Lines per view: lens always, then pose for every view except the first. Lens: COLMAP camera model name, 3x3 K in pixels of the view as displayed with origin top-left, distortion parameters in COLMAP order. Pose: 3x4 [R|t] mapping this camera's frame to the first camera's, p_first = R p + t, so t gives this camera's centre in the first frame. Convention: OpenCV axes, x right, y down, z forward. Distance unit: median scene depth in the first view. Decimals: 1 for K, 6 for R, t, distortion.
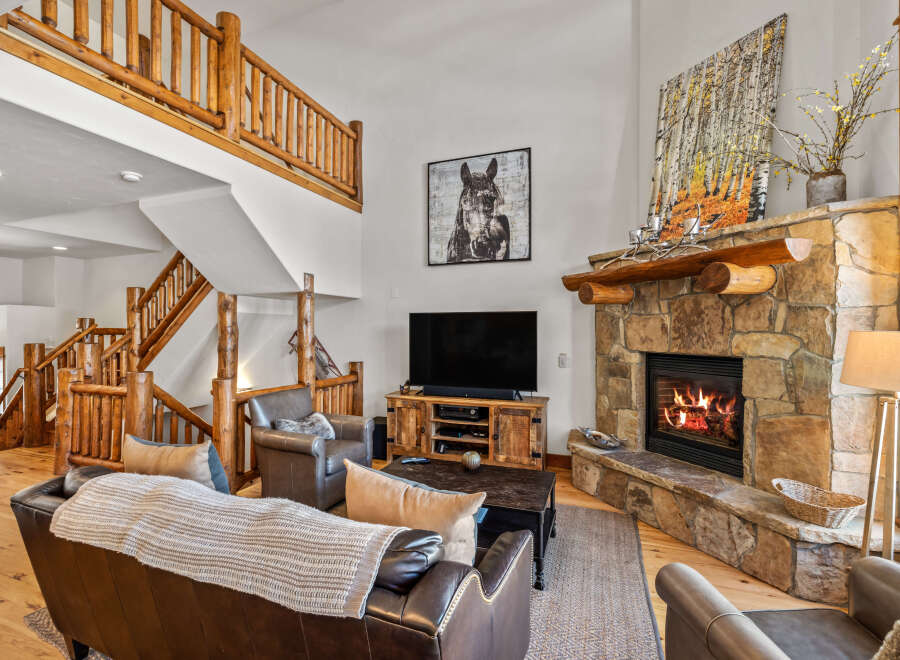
lens RADIAL K [[425.7, 0, 450.0], [0, 425.7, 330.0], [0, 0, 1]] dist [0.000854, 0.000275]
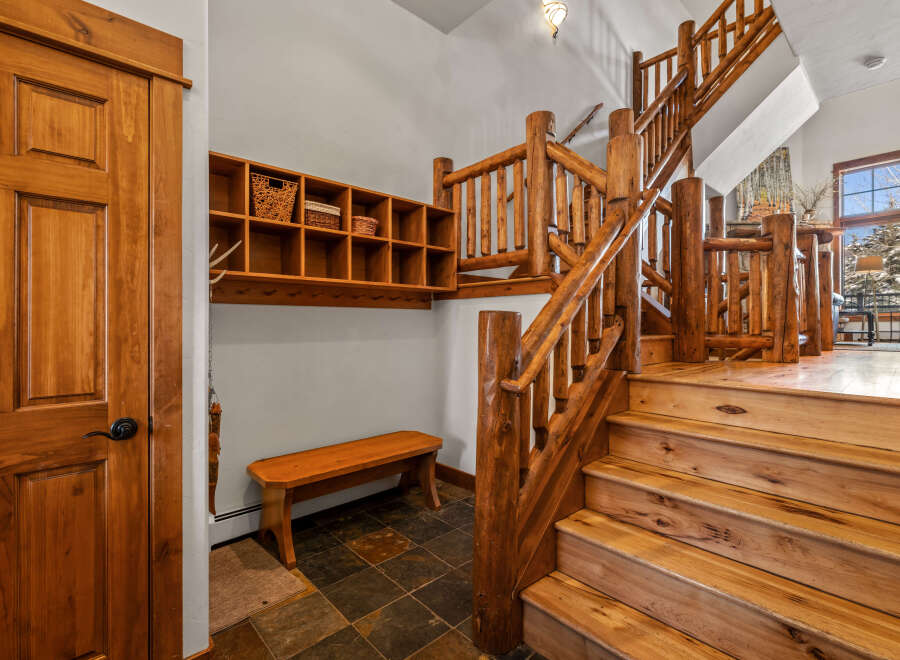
lens RADIAL K [[426.8, 0, 448.8], [0, 426.8, 325.7], [0, 0, 1]] dist [-0.000319, 0.000151]
pose [[0.443959, 0.001193, 0.896046, -1.979510], [0.001095, 0.999998, -0.001874, 0.304398], [-0.896046, 0.001813, 0.443957, 1.305313]]
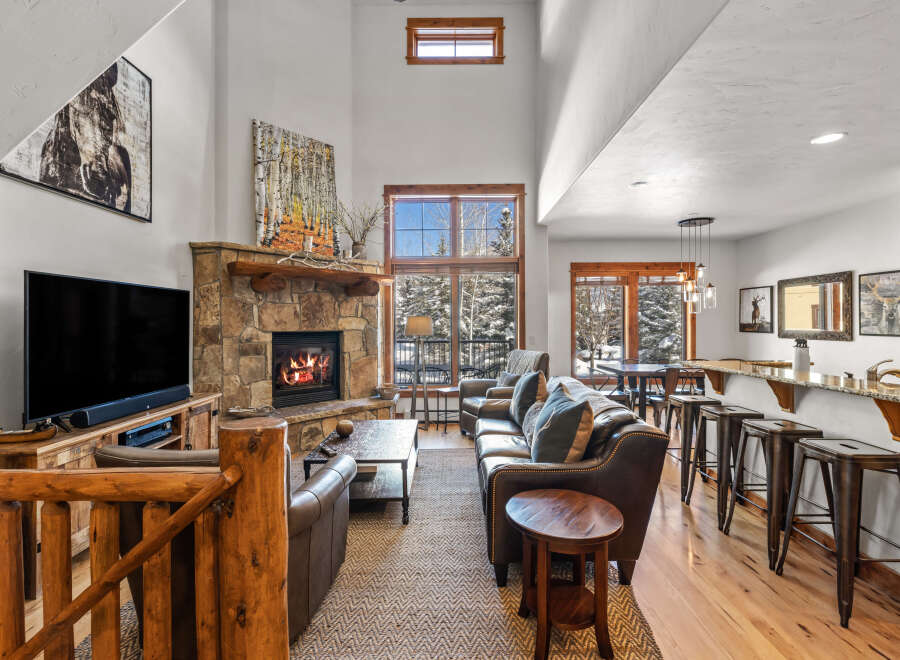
lens RADIAL K [[426.8, 0, 448.8], [0, 426.8, 325.7], [0, 0, 1]] dist [-0.000319, 0.000151]
pose [[-0.345706, -0.003008, 0.938338, -0.855798], [0.004179, 0.999980, 0.004745, 0.026233], [-0.938333, 0.005562, -0.345687, 0.881681]]
